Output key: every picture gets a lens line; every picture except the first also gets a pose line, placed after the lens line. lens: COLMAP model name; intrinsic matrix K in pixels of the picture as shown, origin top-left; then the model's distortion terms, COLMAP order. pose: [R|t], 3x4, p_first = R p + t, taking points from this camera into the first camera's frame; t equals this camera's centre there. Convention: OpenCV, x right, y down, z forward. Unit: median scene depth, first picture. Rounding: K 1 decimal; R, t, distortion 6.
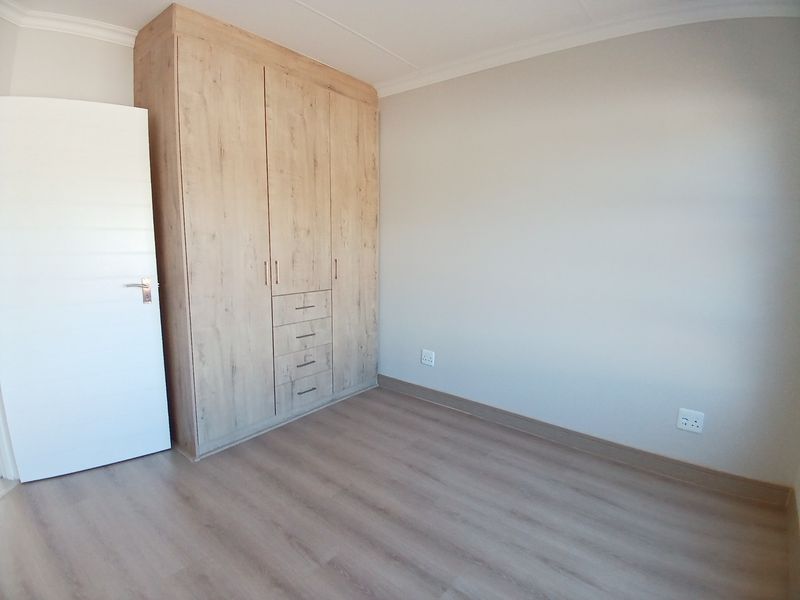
lens RADIAL K [[400.3, 0, 407.3], [0, 400.3, 297.0], [0, 0, 1]] dist [0.040515, -0.072716]
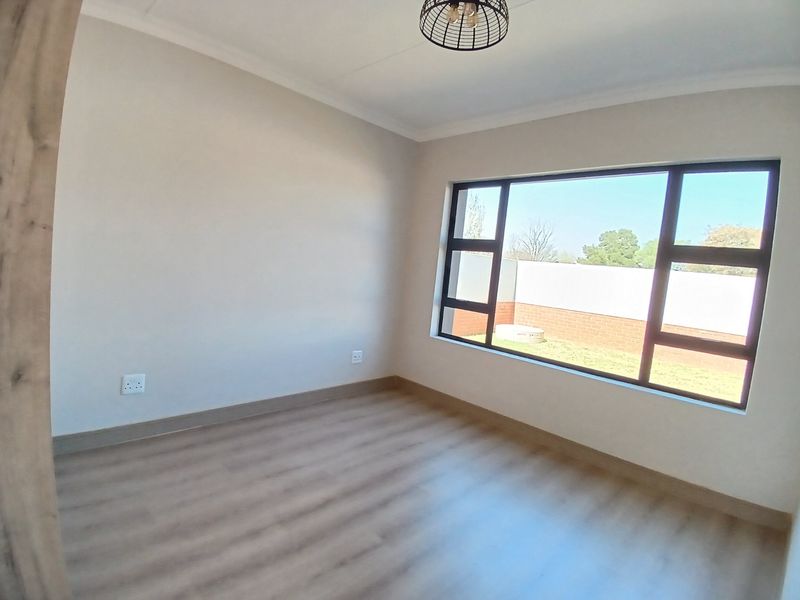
lens RADIAL K [[400.3, 0, 407.3], [0, 400.3, 297.0], [0, 0, 1]] dist [0.040515, -0.072716]
pose [[0.101049, -0.087890, 0.990992, -0.843701], [0.041499, 0.995596, 0.084066, -0.073555], [-0.994016, 0.032630, 0.104251, 0.531067]]
